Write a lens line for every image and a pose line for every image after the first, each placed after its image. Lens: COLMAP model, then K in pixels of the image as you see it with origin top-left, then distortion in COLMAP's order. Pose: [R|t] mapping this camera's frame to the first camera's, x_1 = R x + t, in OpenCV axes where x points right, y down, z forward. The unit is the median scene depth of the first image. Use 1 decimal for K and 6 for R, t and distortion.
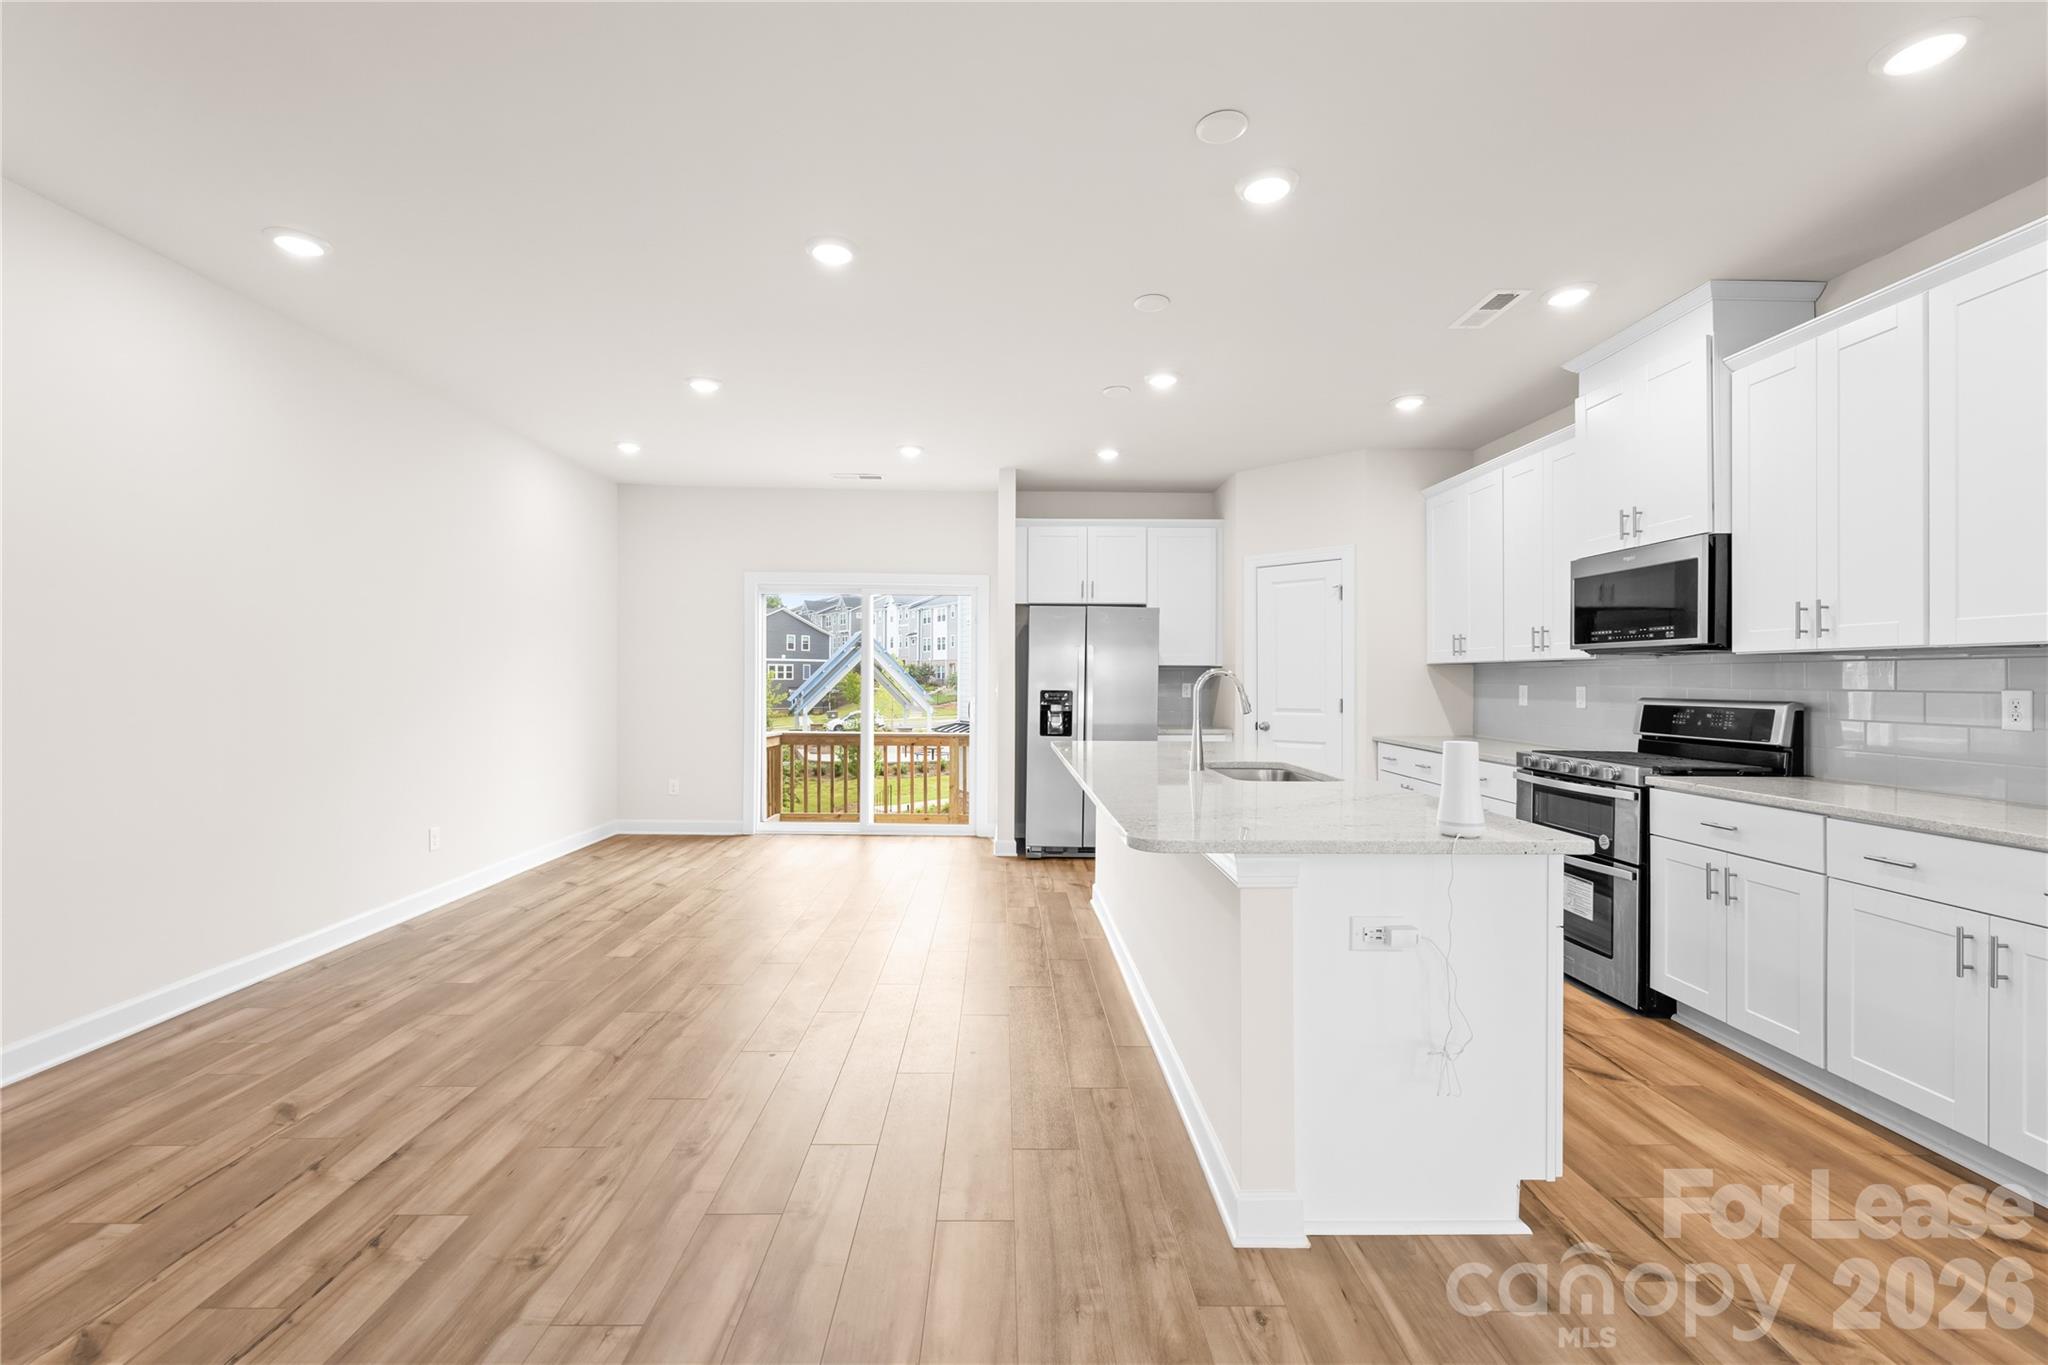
lens RADIAL K [[860.7, 0, 1027.0], [0, 860.7, 678.1], [0, 0, 1]] dist [0.000746, -0.000339]
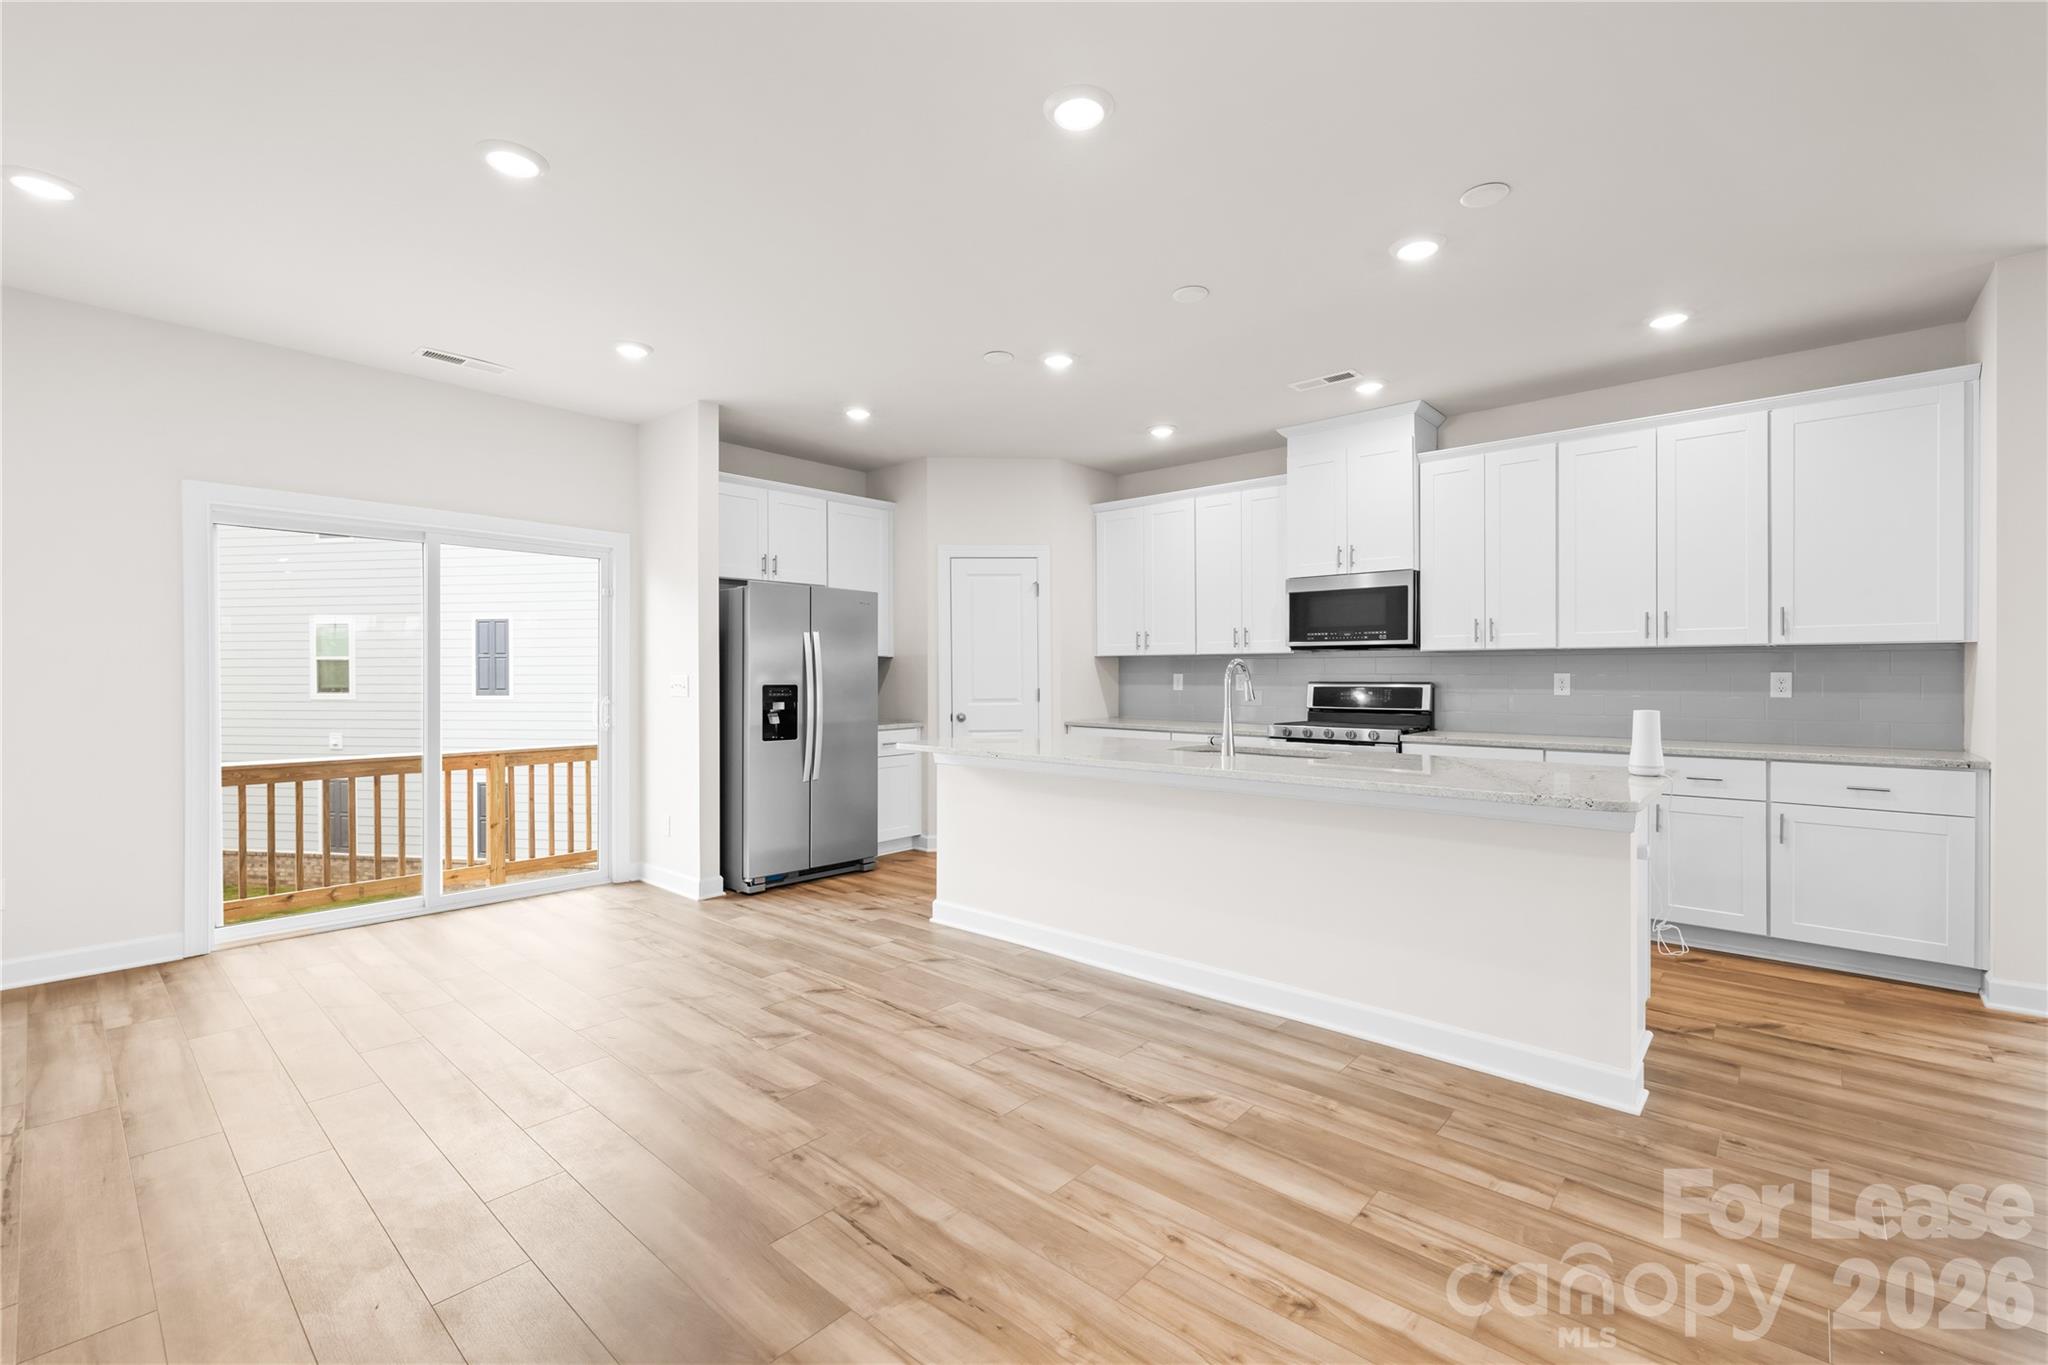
lens RADIAL K [[860.7, 0, 1030.5], [0, 860.7, 680.6], [0, 0, 1]] dist [0.000746, -0.000339]
pose [[0.684303, -0.015257, 0.729038, -0.520642], [0.005949, 0.999865, 0.015341, -0.002357], [-0.729174, -0.006161, 0.684301, 0.322288]]
